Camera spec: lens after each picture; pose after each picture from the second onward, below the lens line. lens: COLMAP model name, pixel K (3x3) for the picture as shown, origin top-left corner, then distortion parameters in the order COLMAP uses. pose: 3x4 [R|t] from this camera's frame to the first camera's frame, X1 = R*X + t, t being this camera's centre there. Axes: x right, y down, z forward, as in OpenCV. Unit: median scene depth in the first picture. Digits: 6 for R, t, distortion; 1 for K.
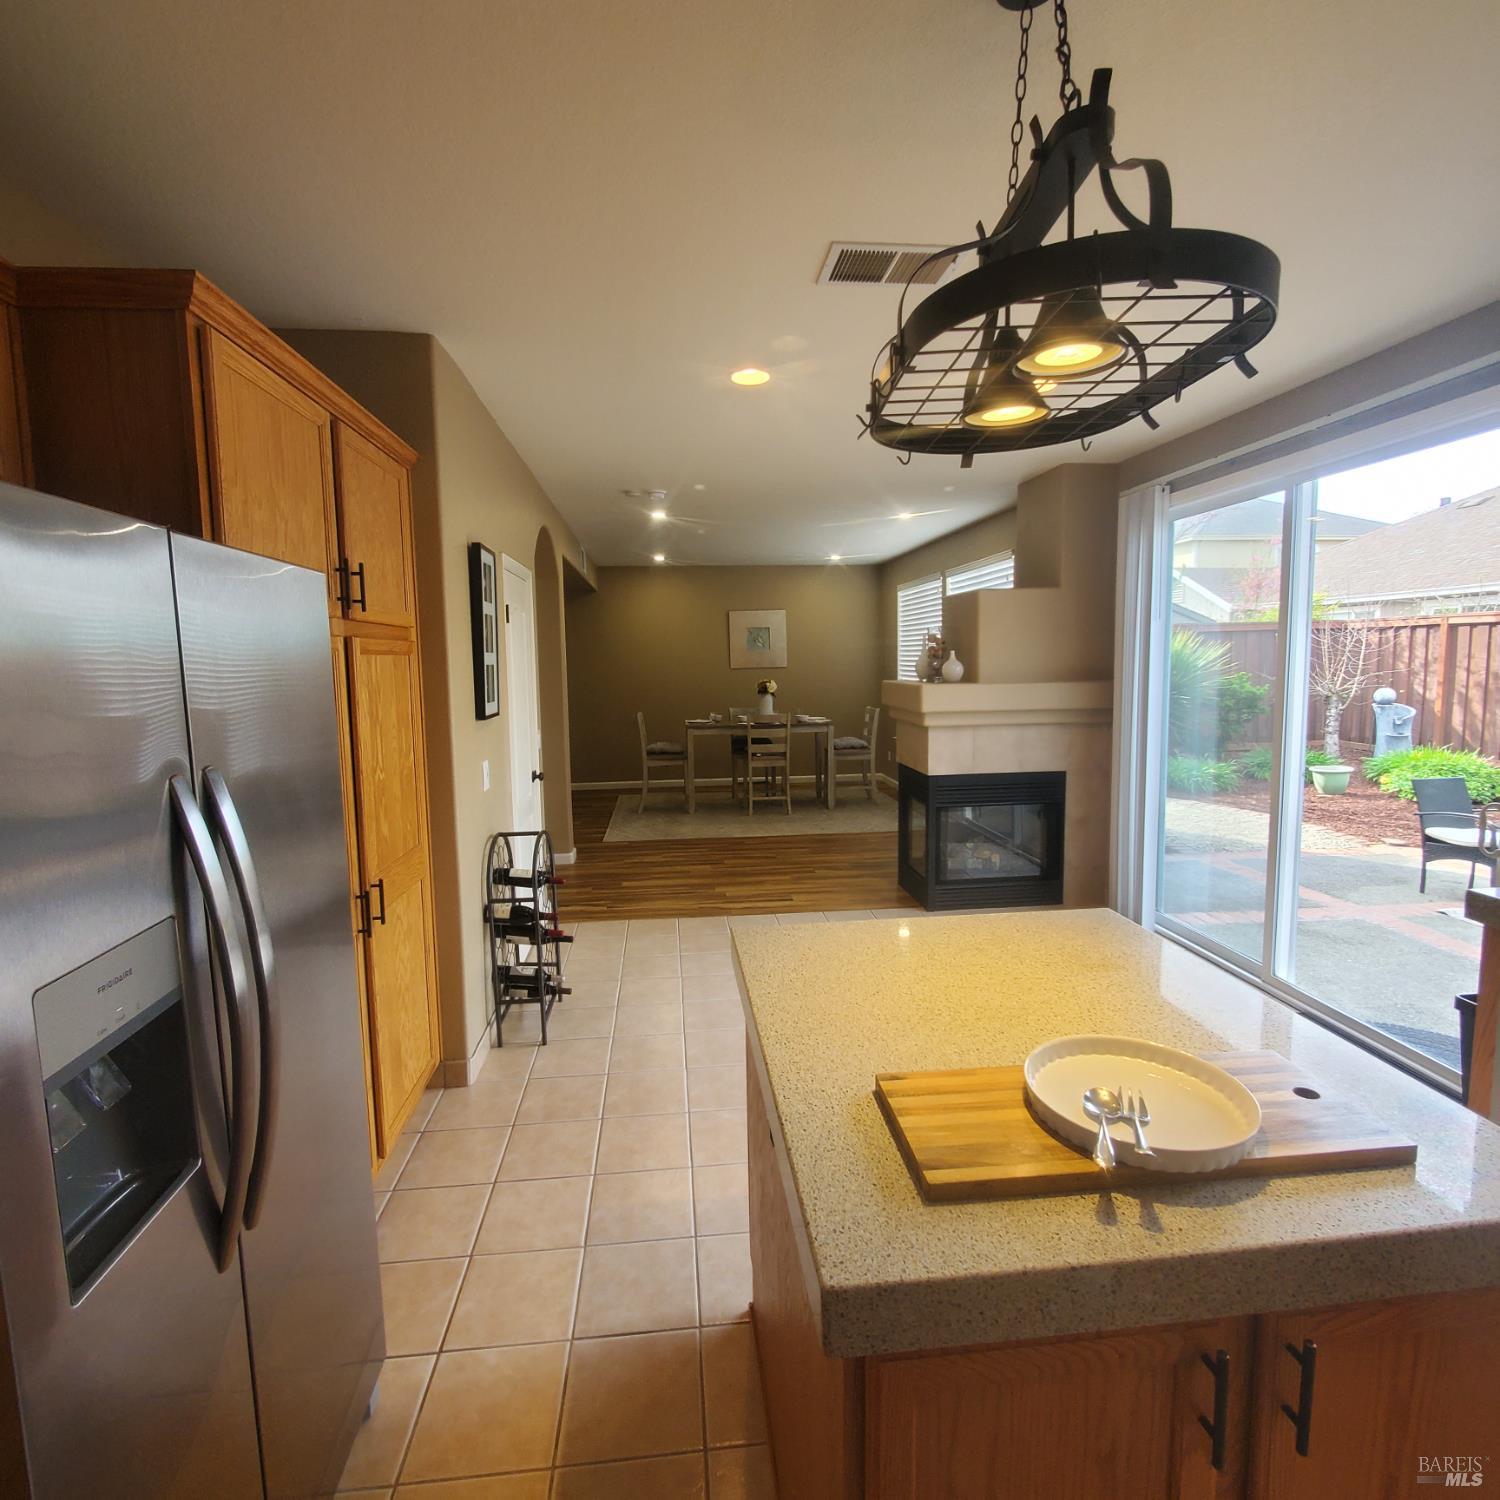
lens RADIAL K [[797.0, 0, 734.4], [0, 797.0, 723.7], [0, 0, 1]] dist [0.000124, -0.003626]
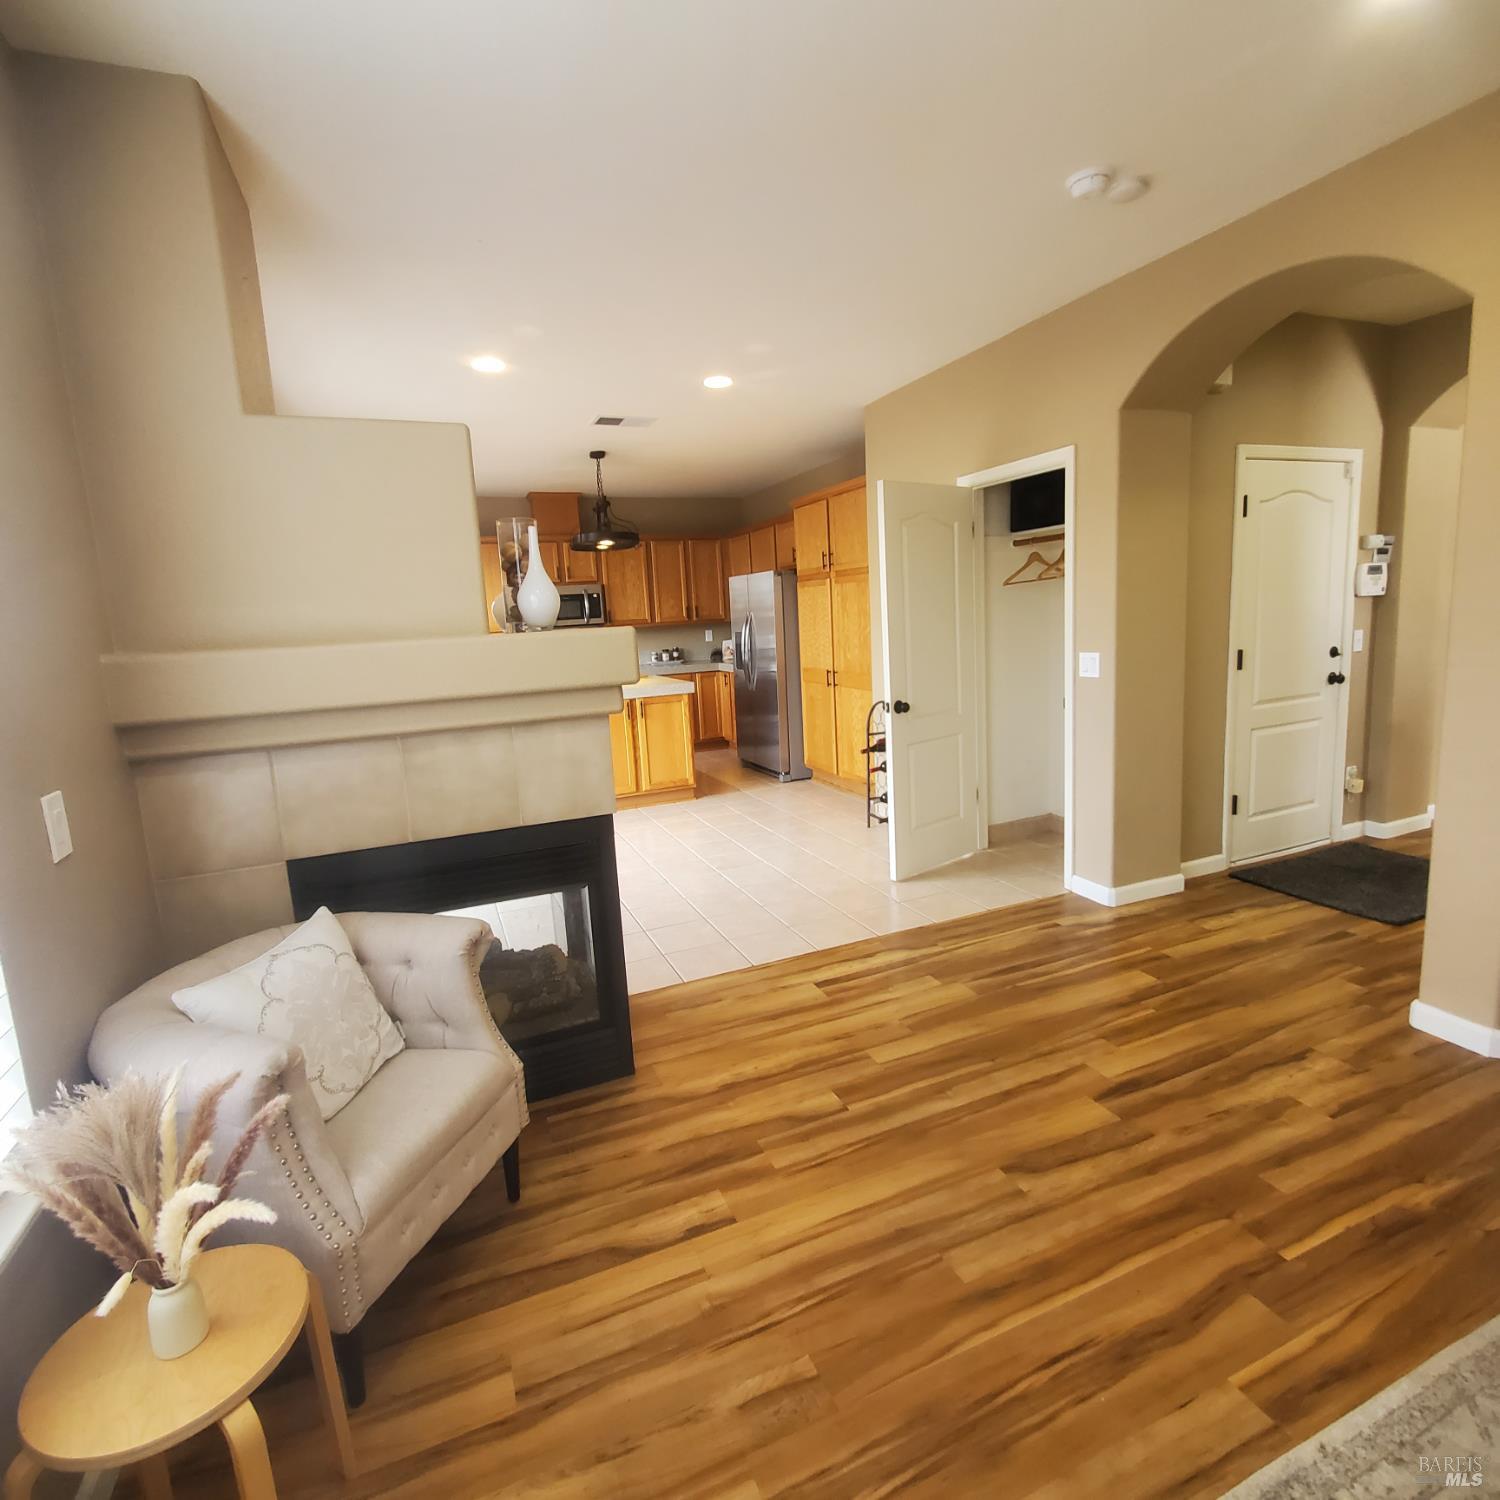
lens RADIAL K [[797.0, 0, 744.8], [0, 797.0, 738.4], [0, 0, 1]] dist [0.000124, -0.003626]
pose [[-0.951571, 0.114843, -0.285173, 0.170061], [0.044588, 0.969354, 0.241589, -0.062813], [0.304178, 0.217173, -0.927530, 0.941043]]
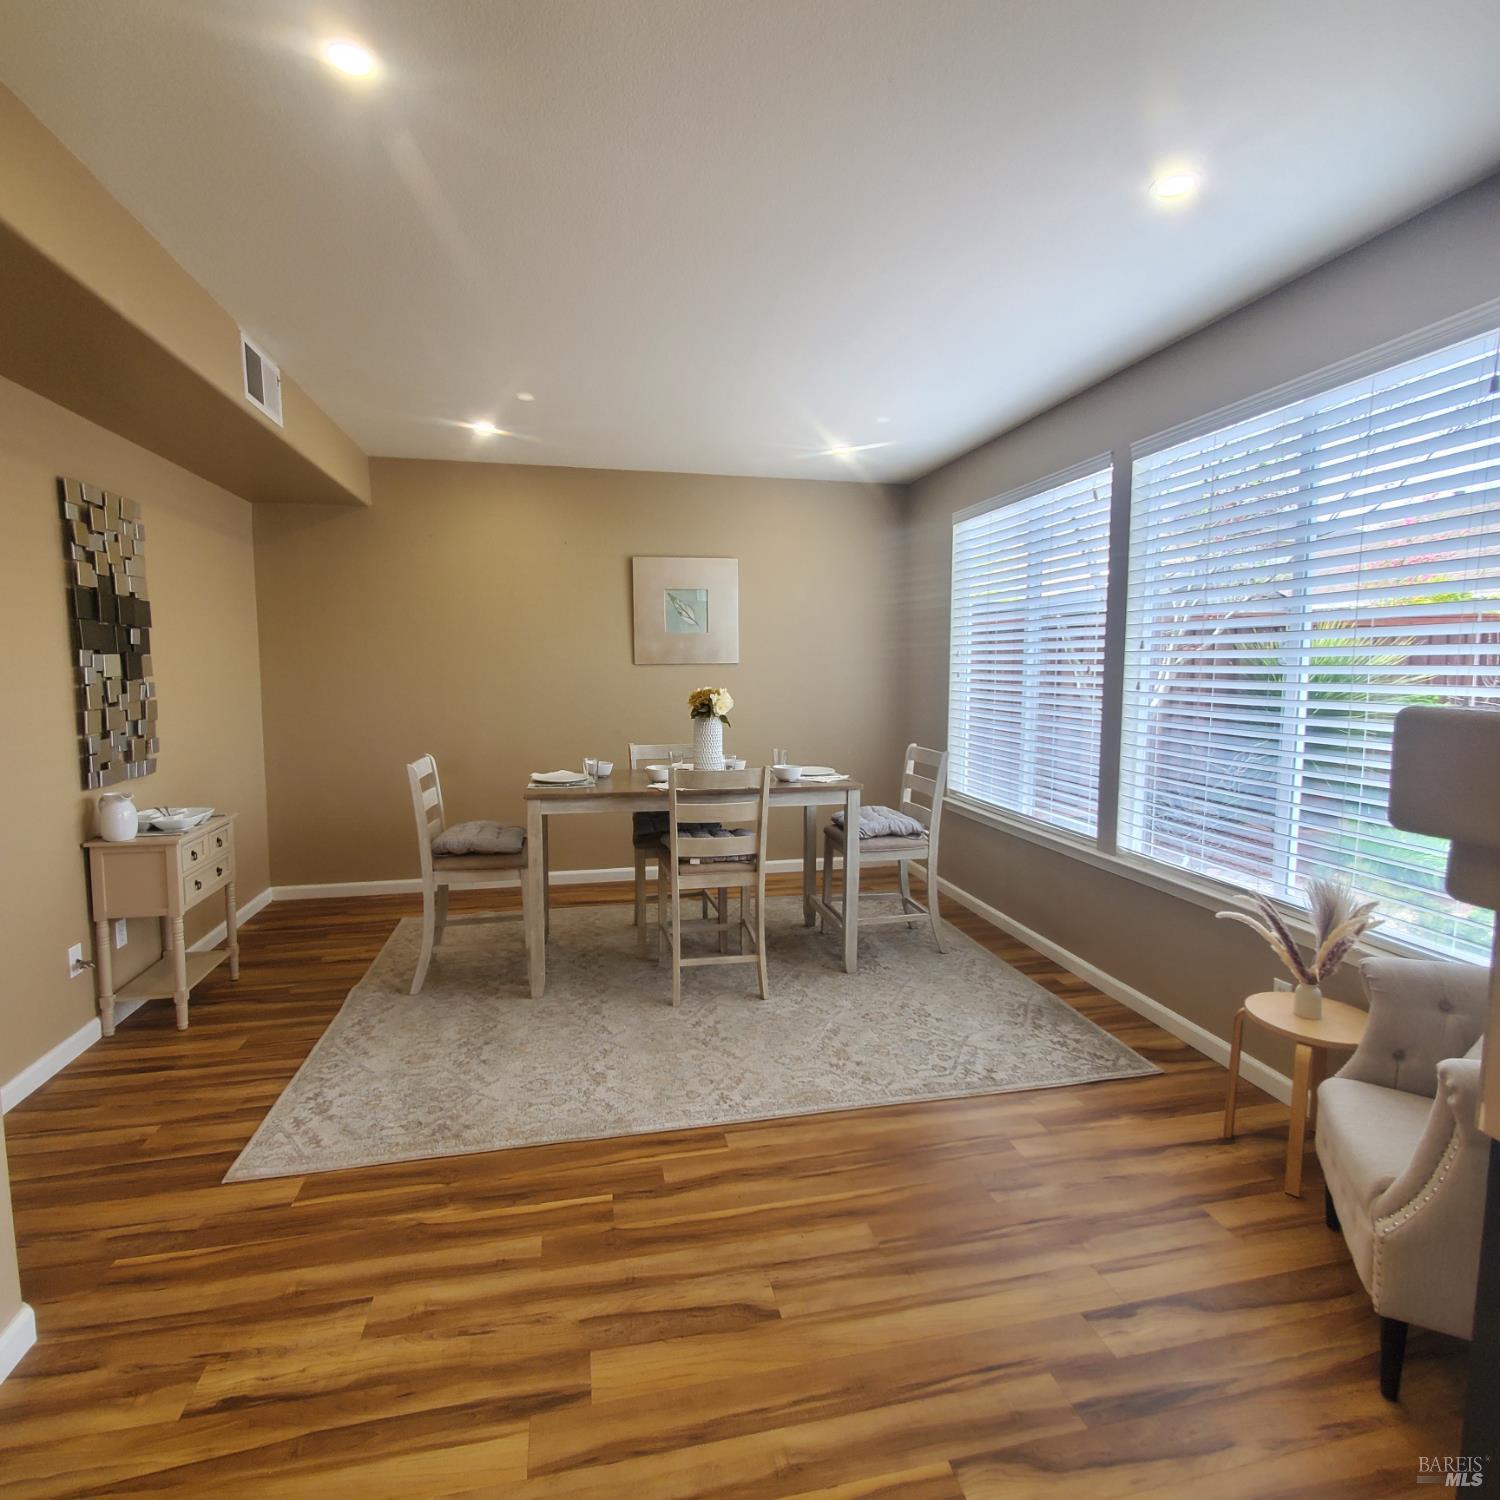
lens RADIAL K [[797.0, 0, 741.0], [0, 797.0, 743.8], [0, 0, 1]] dist [0.000124, -0.003626]
pose [[0.992868, 0.007676, 0.118971, 0.002967], [-0.009827, 0.999798, 0.017510, -0.031617], [-0.118813, -0.018554, 0.992743, 0.555280]]
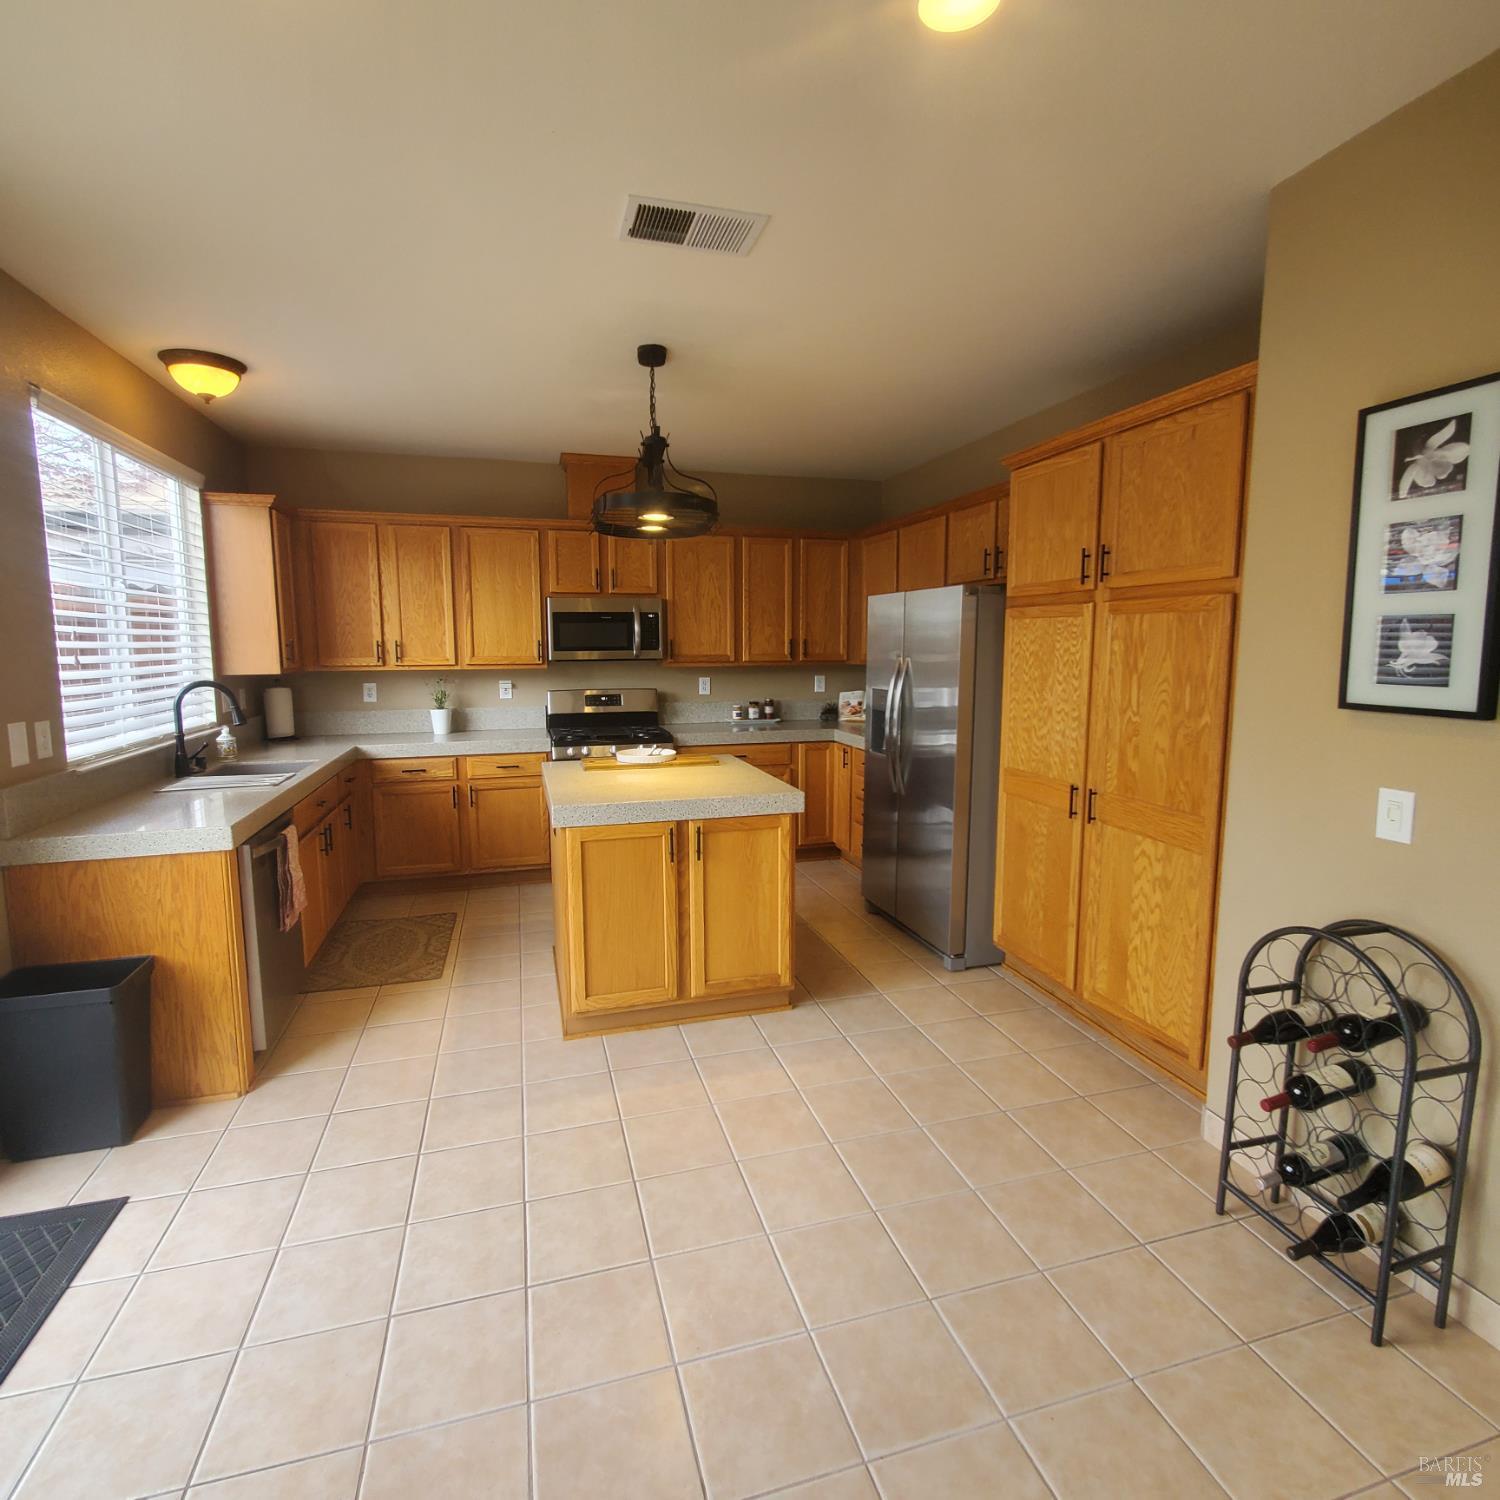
lens RADIAL K [[797.0, 0, 740.4], [0, 797.0, 731.3], [0, 0, 1]] dist [0.000124, -0.003626]
pose [[-0.982739, 0.043098, -0.179906, 0.095878], [0.006293, 0.979710, 0.200321, -0.041667], [0.184889, 0.195731, -0.963071, 0.589136]]
